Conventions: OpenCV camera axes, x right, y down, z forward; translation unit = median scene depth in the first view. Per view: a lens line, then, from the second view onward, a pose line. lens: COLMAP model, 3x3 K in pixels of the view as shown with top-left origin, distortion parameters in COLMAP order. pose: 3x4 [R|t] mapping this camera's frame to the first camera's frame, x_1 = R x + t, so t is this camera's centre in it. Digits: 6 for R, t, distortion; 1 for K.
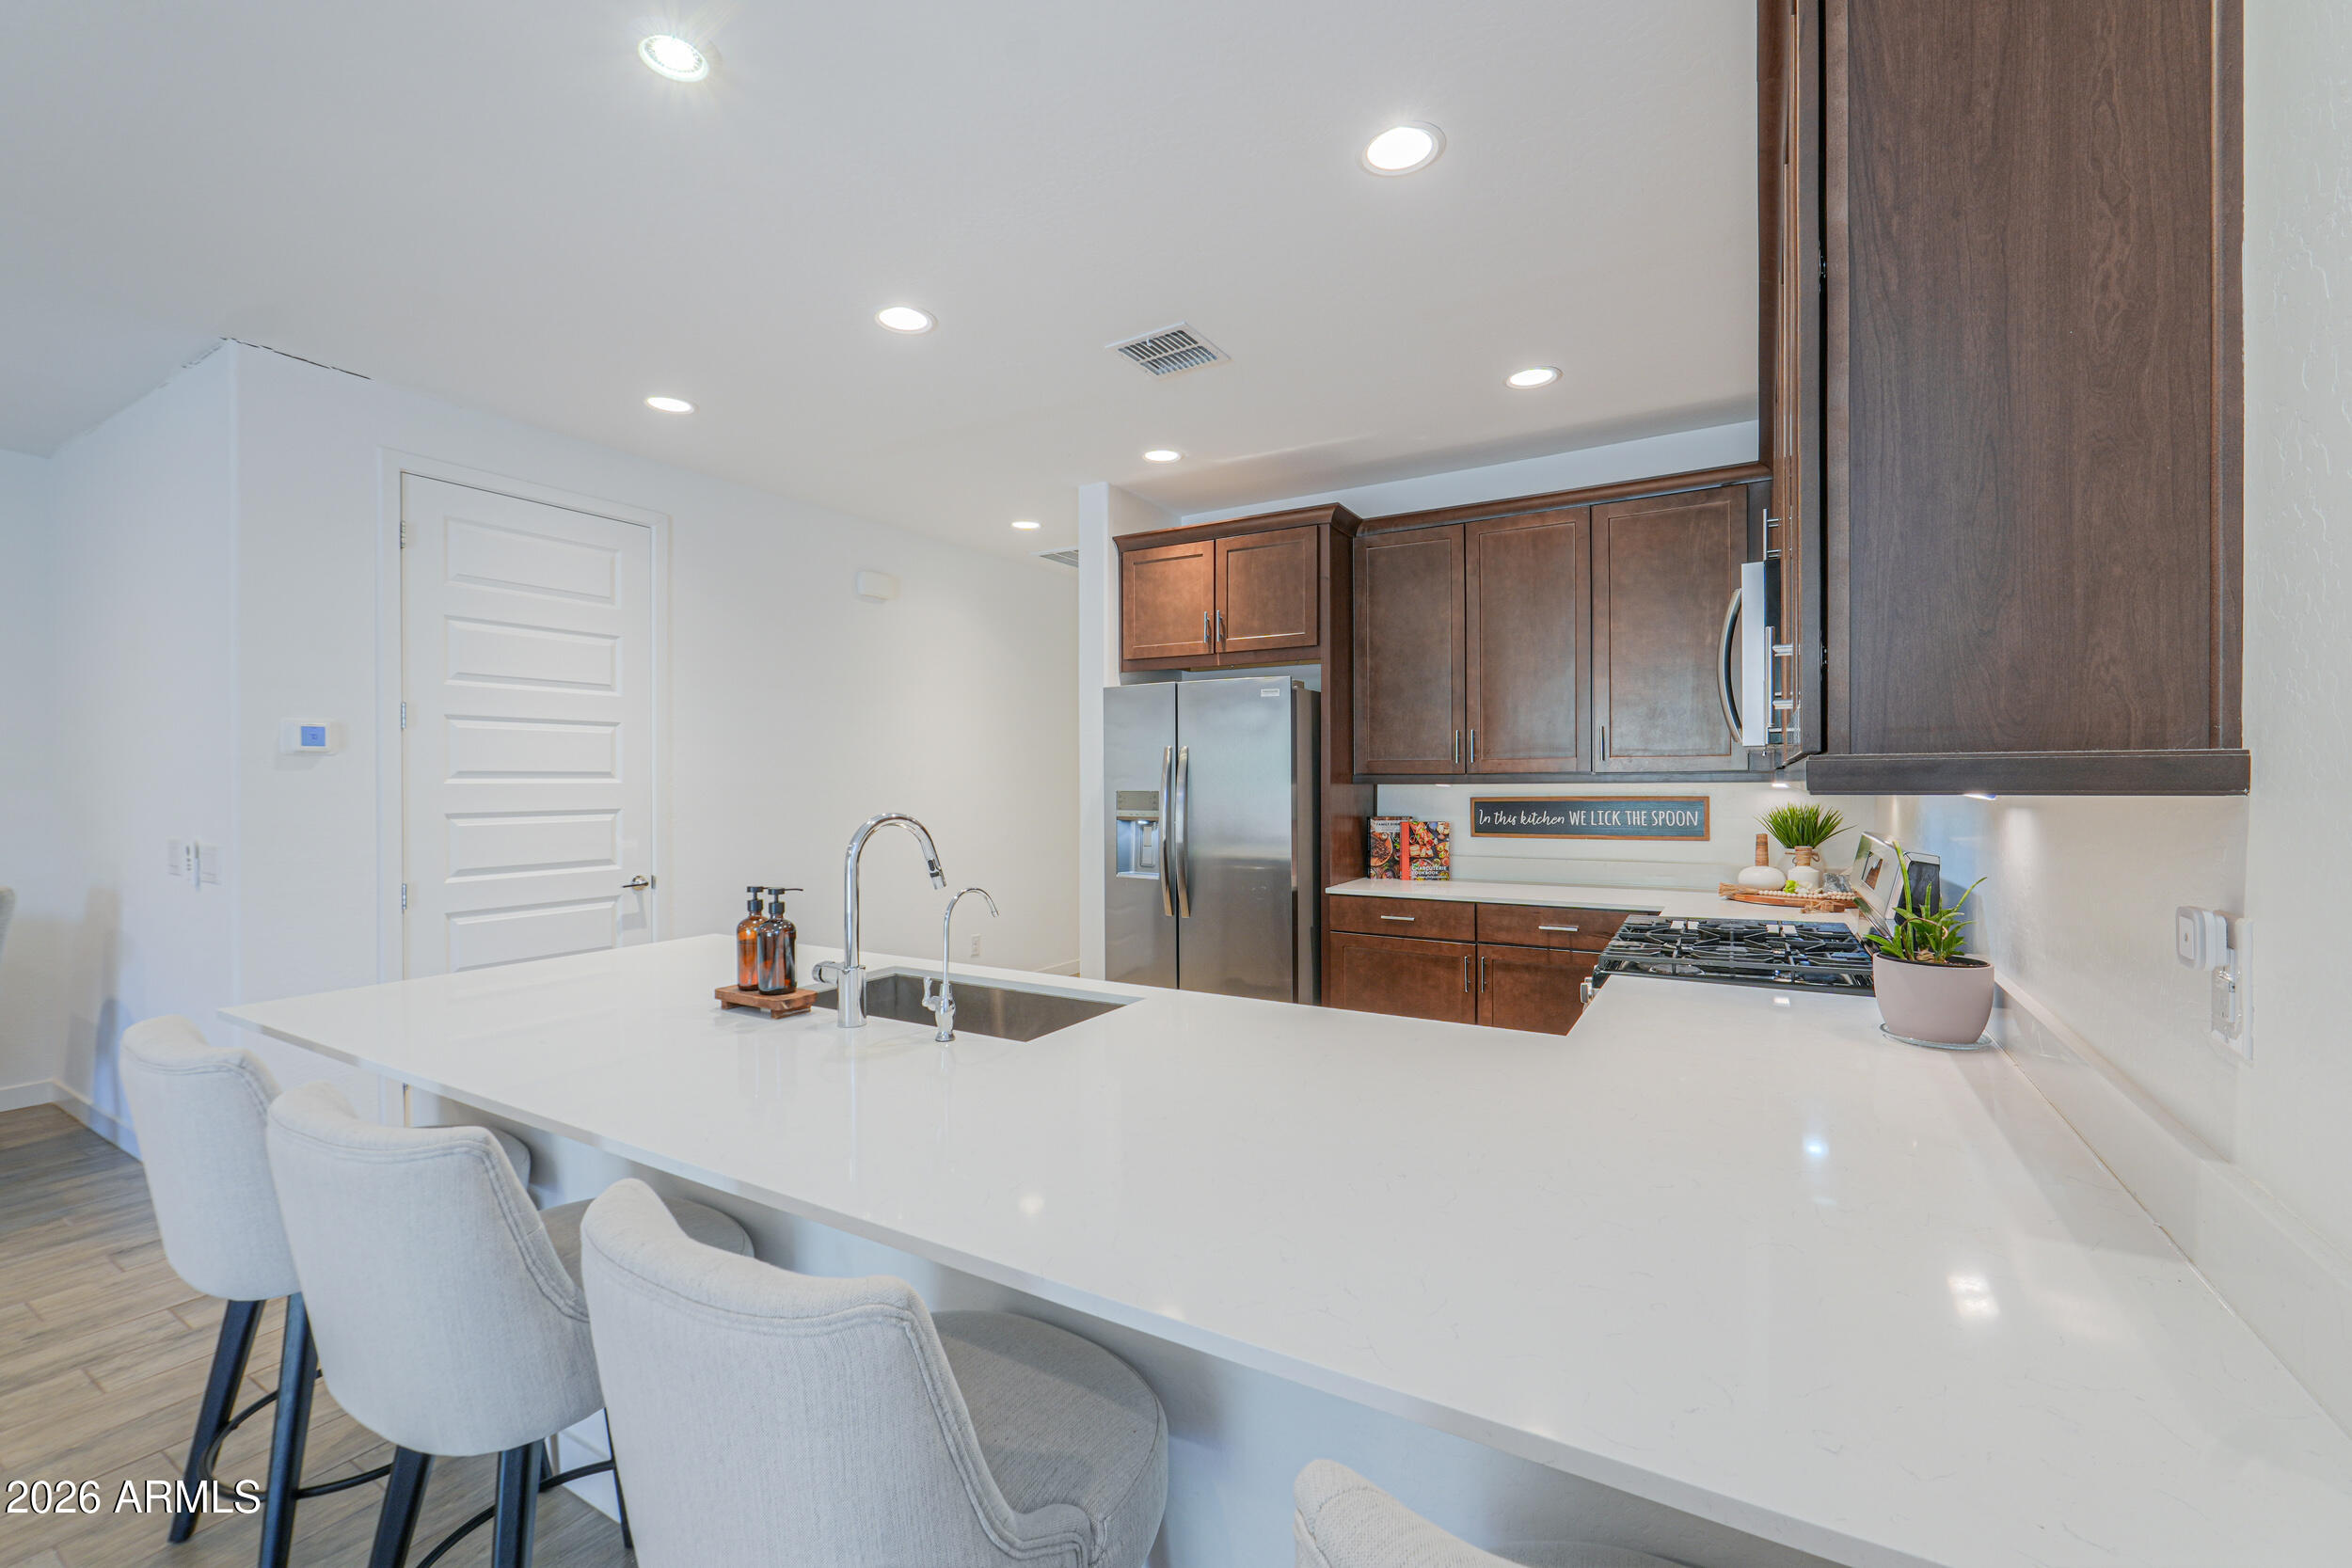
lens RADIAL K [[994.1, 0, 1158.8], [0, 994.1, 785.2], [0, 0, 1]] dist [-0.000797, -0.000571]
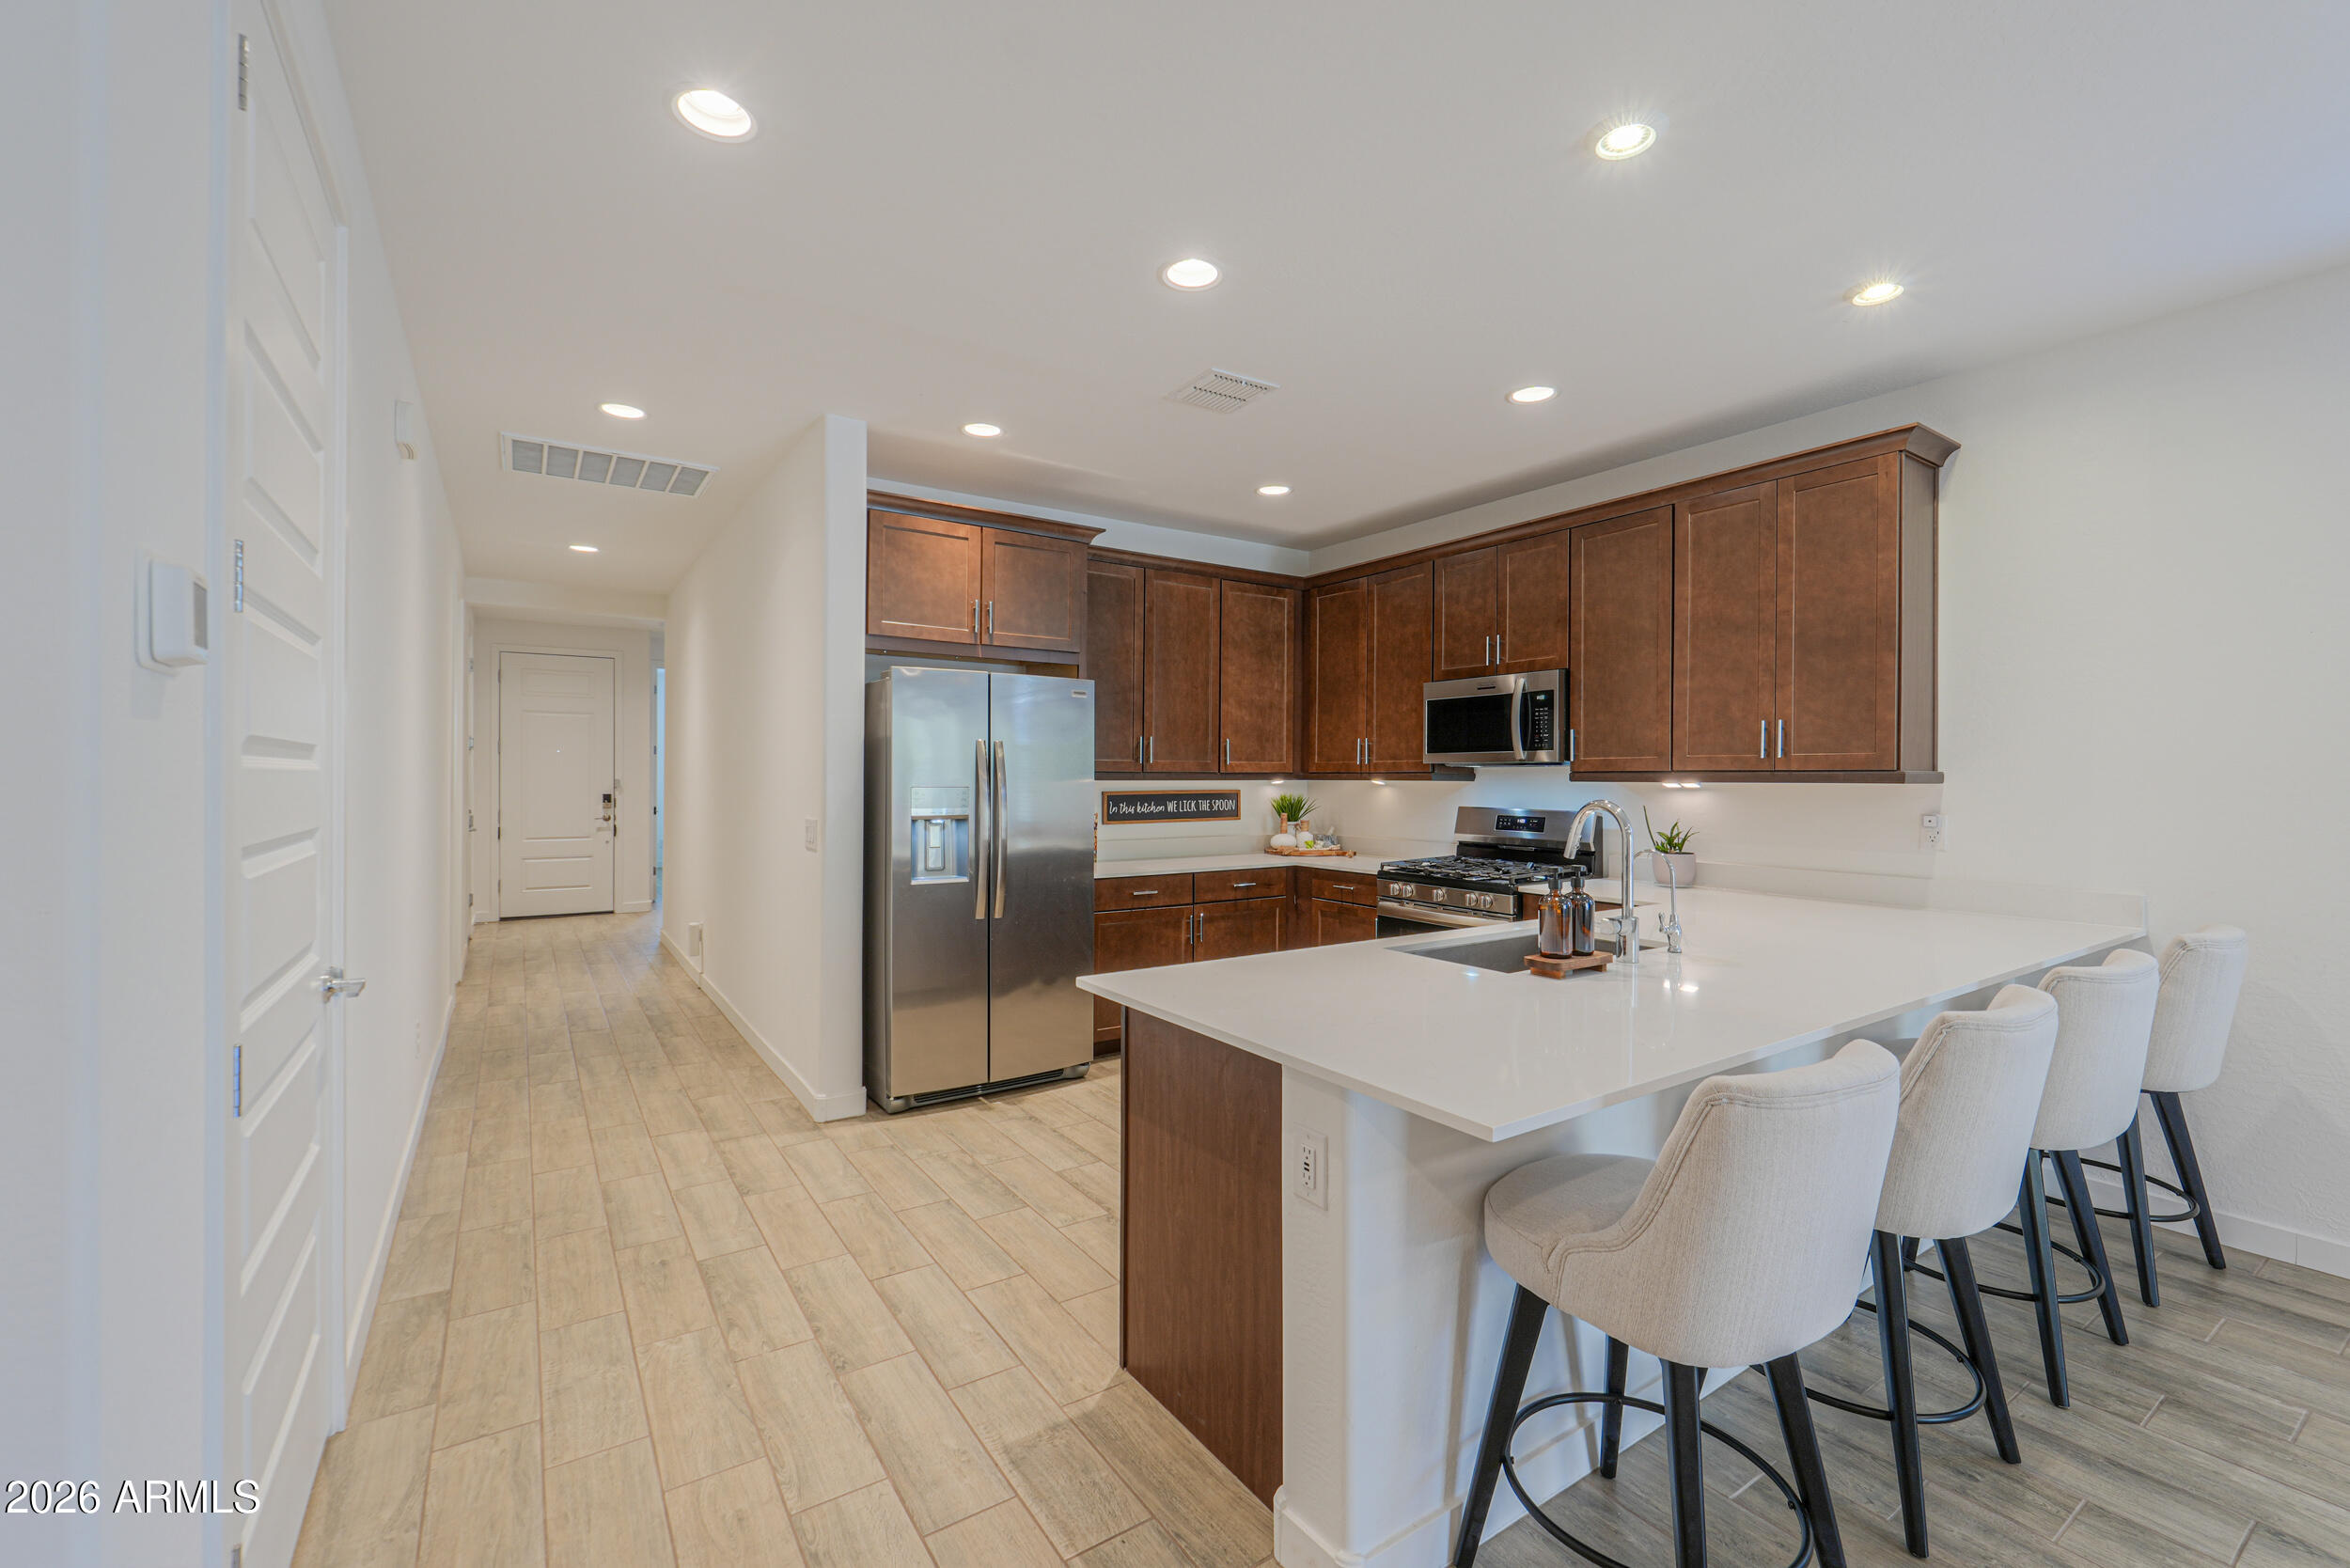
lens RADIAL K [[993.4, 0, 1165.9], [0, 993.4, 790.7], [0, 0, 1]] dist [-0.000797, -0.000571]
pose [[0.426098, -0.005365, 0.904661, -0.760782], [-0.001053, 0.999979, 0.006426, 0.003359], [-0.904677, -0.003691, 0.426083, 0.433087]]
